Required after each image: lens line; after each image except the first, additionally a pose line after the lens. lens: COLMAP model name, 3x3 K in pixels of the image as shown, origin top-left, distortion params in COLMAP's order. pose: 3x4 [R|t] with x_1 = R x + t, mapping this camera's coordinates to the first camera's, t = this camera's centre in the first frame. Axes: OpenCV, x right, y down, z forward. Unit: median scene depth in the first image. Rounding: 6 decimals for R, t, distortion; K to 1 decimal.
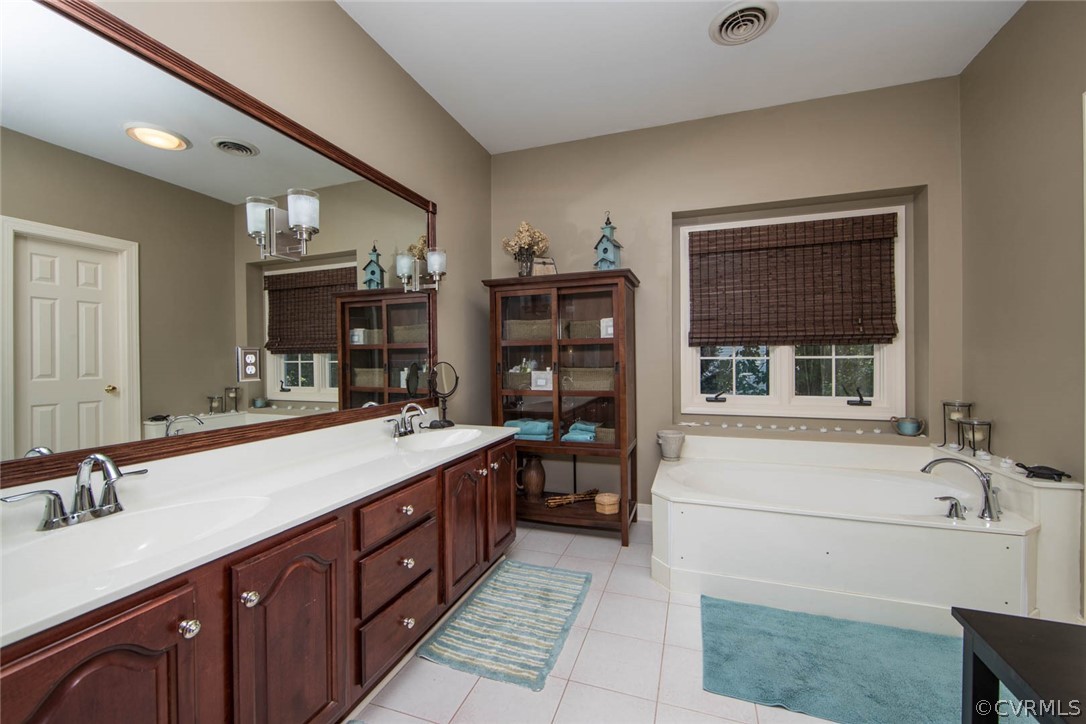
lens RADIAL K [[442.4, 0, 552.3], [0, 442.4, 358.9], [0, 0, 1]] dist [-0.007012, 0.000353]
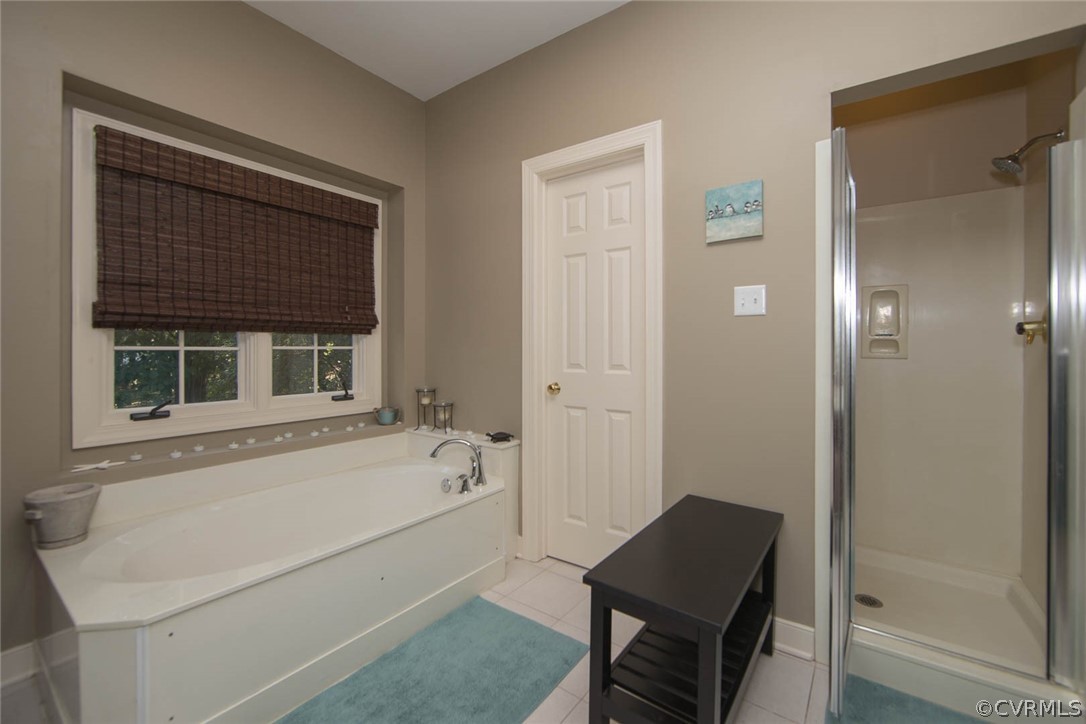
lens RADIAL K [[442.4, 0, 528.8], [0, 442.4, 348.5], [0, 0, 1]] dist [-0.007012, 0.000353]
pose [[0.278728, 0.005077, 0.960357, -0.084178], [-0.002022, 0.999987, -0.004700, 0.000535], [-0.960368, -0.000632, 0.278735, 0.358515]]
